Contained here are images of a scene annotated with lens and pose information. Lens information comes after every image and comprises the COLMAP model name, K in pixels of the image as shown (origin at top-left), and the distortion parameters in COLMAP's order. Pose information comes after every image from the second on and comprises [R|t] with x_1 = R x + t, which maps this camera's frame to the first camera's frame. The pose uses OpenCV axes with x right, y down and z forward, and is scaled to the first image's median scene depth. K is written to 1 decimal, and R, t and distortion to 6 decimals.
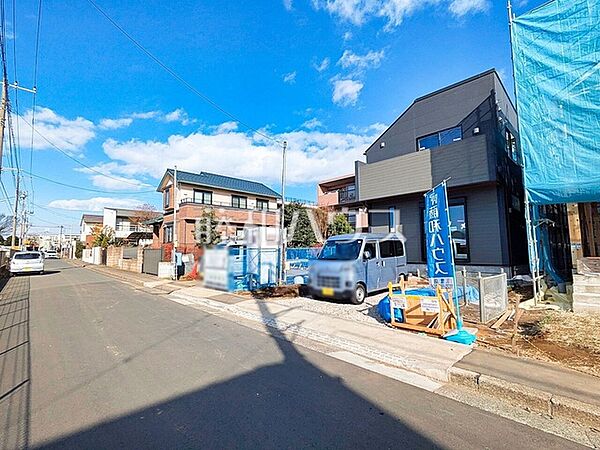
lens RADIAL K [[280.9, 0, 300.0], [0, 280.9, 225.0], [0, 0, 1]] dist [0.003503, 0.000414]
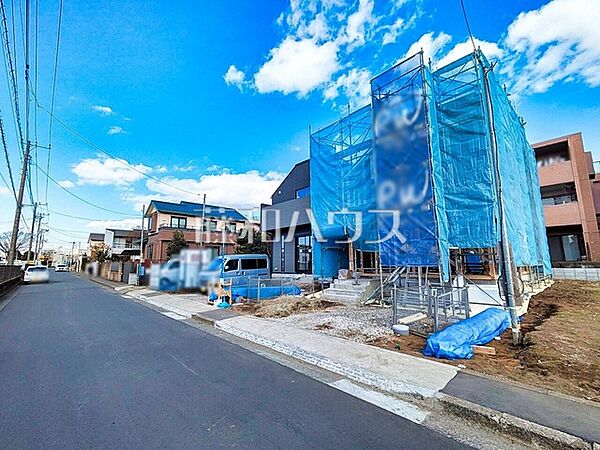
lens RADIAL K [[266.7, 0, 300.0], [0, 266.7, 225.0], [0, 0, 1]] dist [0.001703, 0.000074]
pose [[0.999986, 0.000119, -0.005371, 0.199574], [-0.000424, 0.998390, -0.056718, -0.018129], [0.005356, 0.056720, 0.998376, -0.187128]]
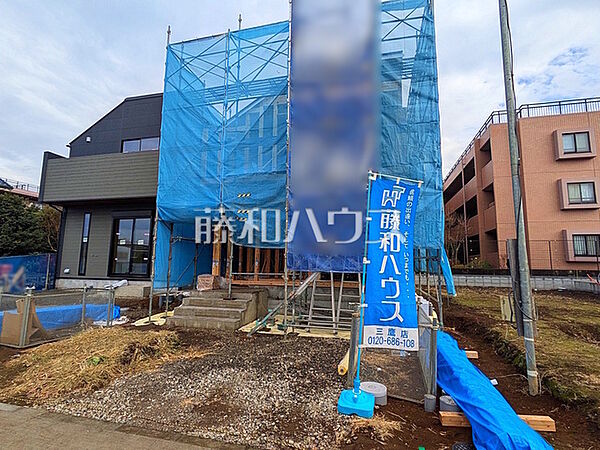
lens RADIAL K [[310.7, 0, 297.9], [0, 310.7, 224.5], [0, 0, 1]] dist [-0.000929, 0.000103]
pose [[0.846145, 0.089870, 0.525320, 0.176043], [-0.068743, 0.995850, -0.059640, -0.008013], [-0.528500, 0.014352, 0.848812, -0.063015]]
